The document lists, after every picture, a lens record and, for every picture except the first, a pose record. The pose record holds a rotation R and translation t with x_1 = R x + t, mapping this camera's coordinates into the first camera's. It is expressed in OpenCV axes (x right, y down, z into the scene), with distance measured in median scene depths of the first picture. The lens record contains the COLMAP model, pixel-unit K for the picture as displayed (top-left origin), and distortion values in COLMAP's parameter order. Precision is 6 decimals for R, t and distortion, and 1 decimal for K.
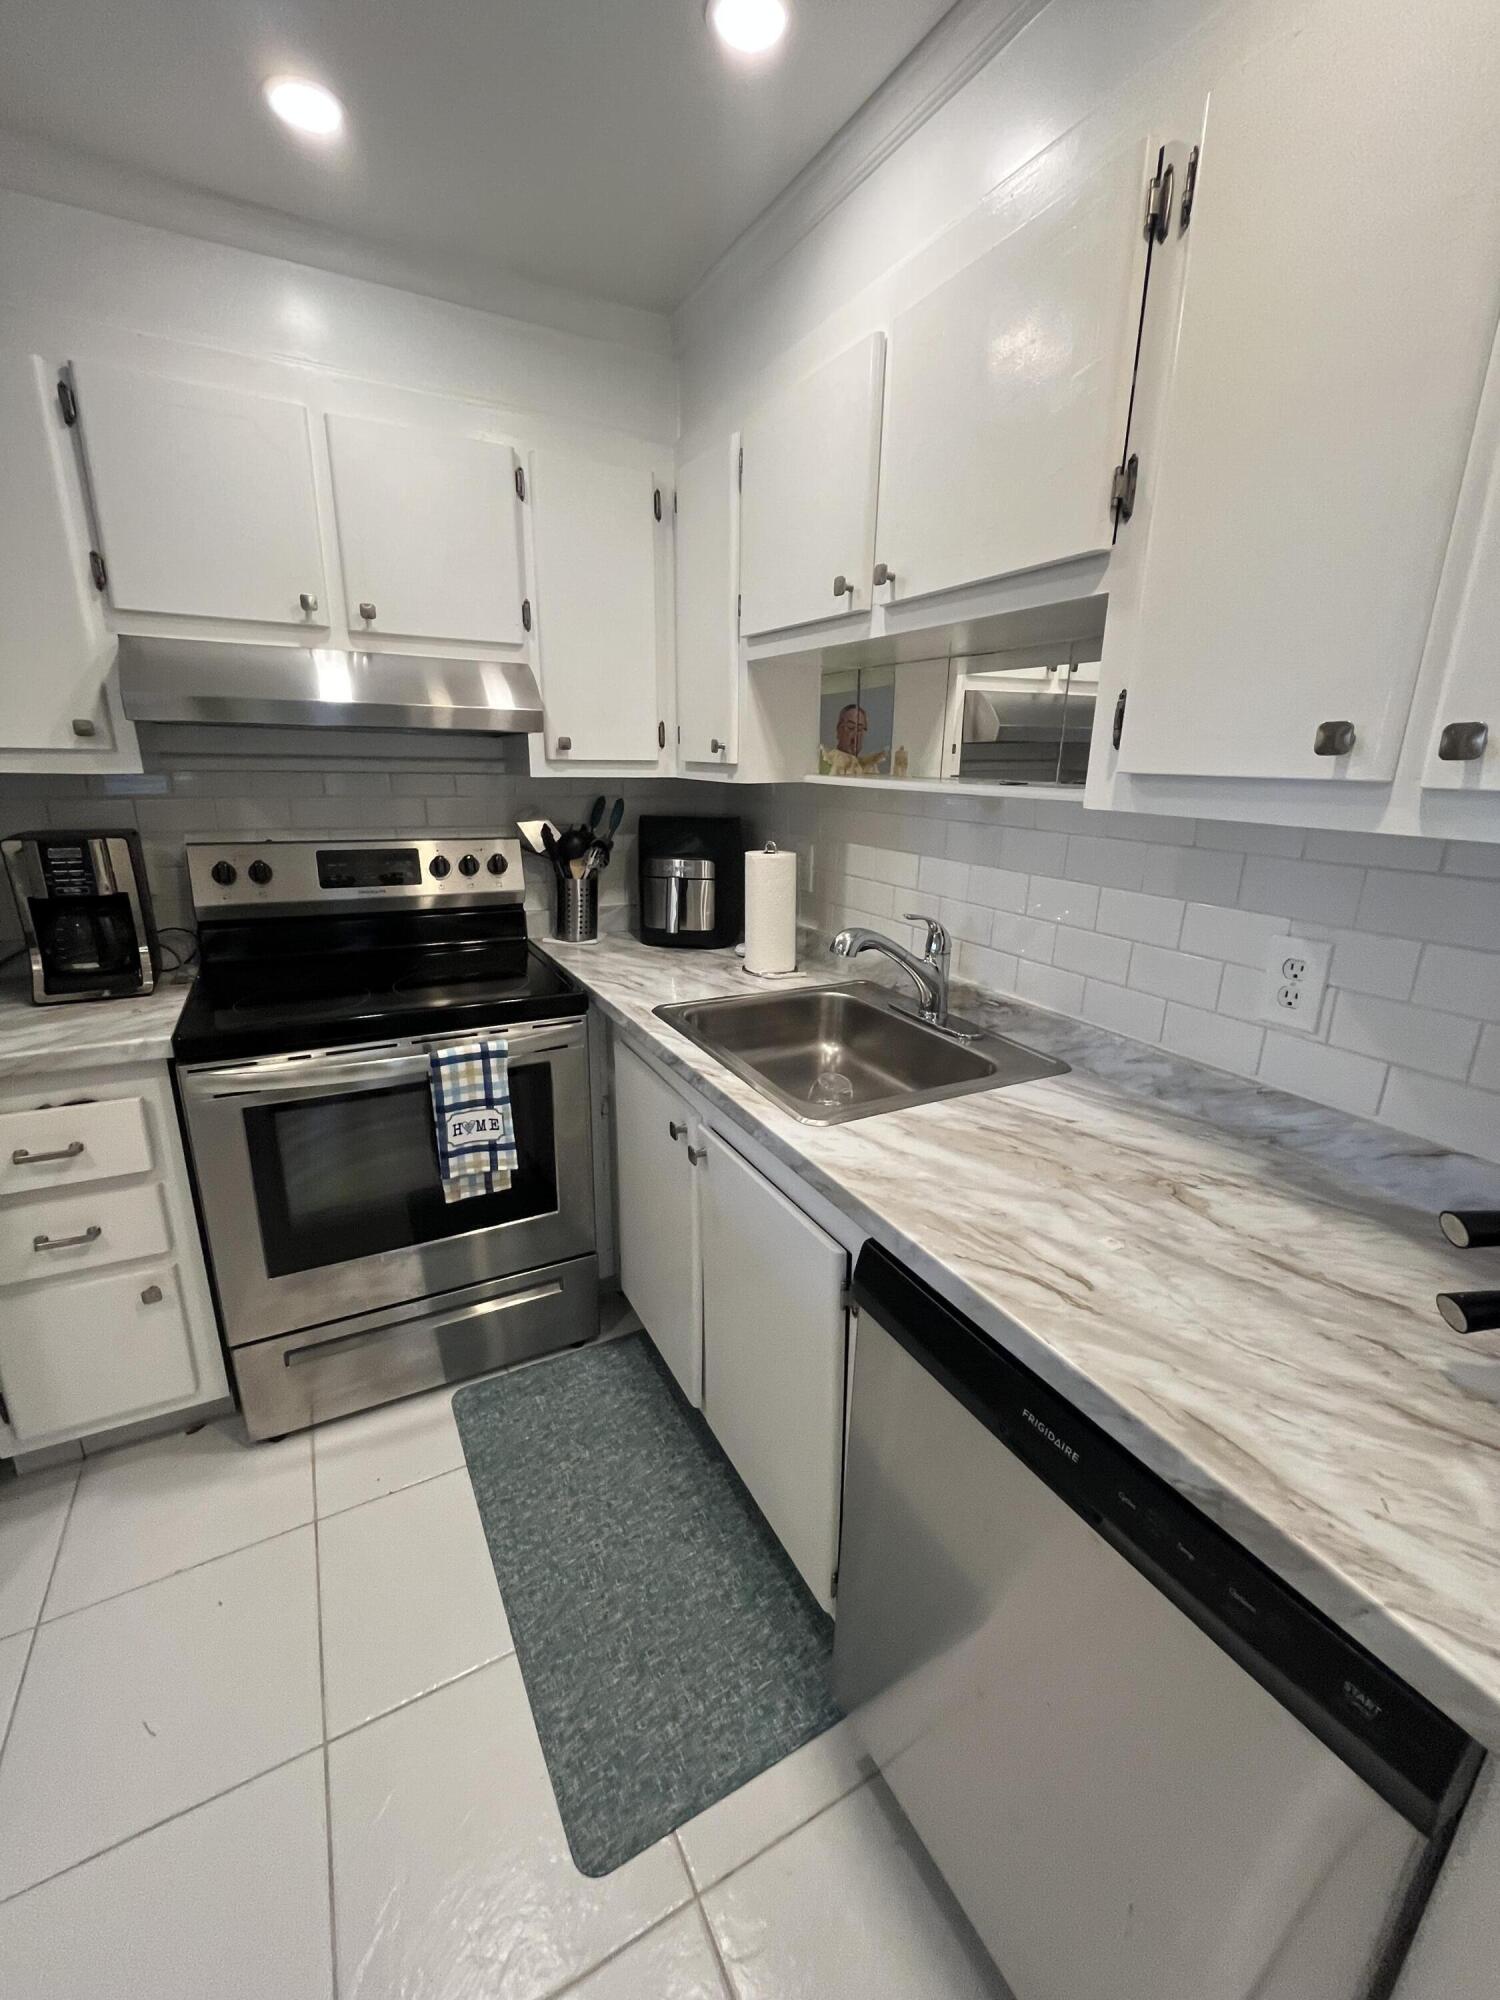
lens RADIAL K [[815.5, 0, 754.1], [0, 815.5, 995.6], [0, 0, 1]] dist [-0.002266, -0.000313]
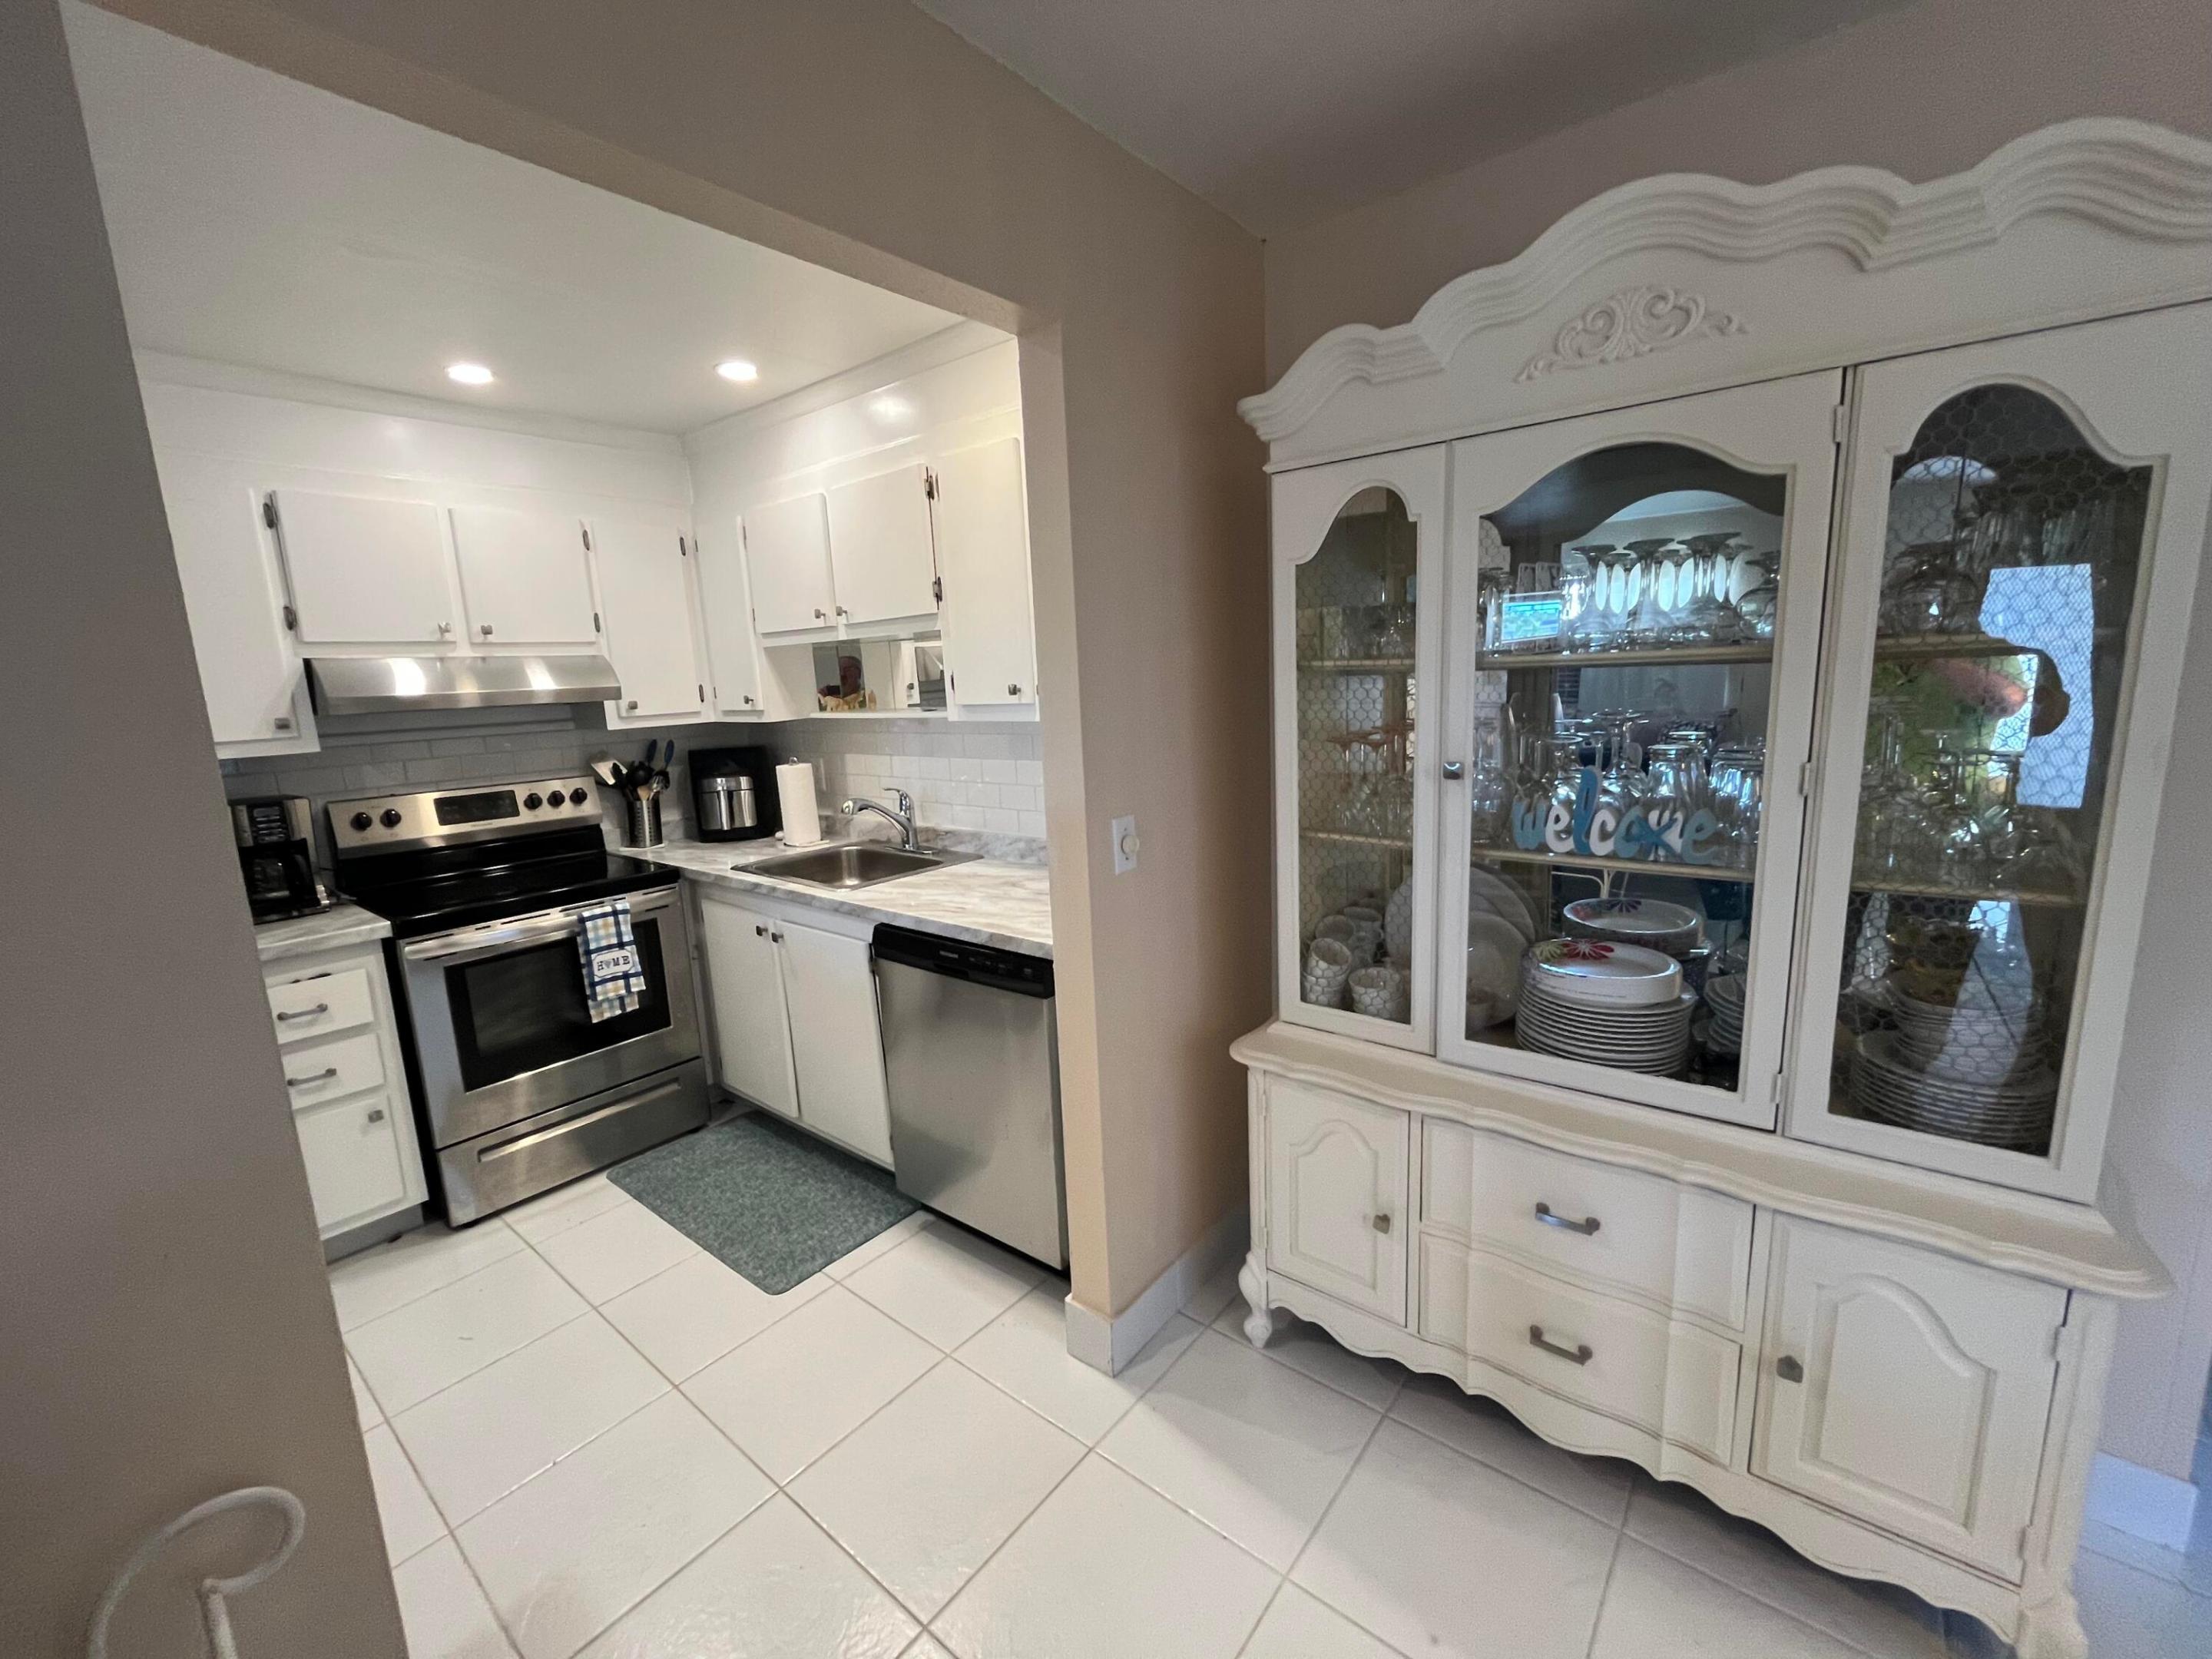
lens RADIAL K [[902.0, 0, 1102.4], [0, 902.0, 828.6], [0, 0, 1]] dist [-0.002266, -0.000313]
pose [[0.924721, -0.126416, 0.359041, -0.076639], [0.167502, 0.982149, -0.085598, 0.210698], [-0.341811, 0.139294, 0.929388, -0.858538]]
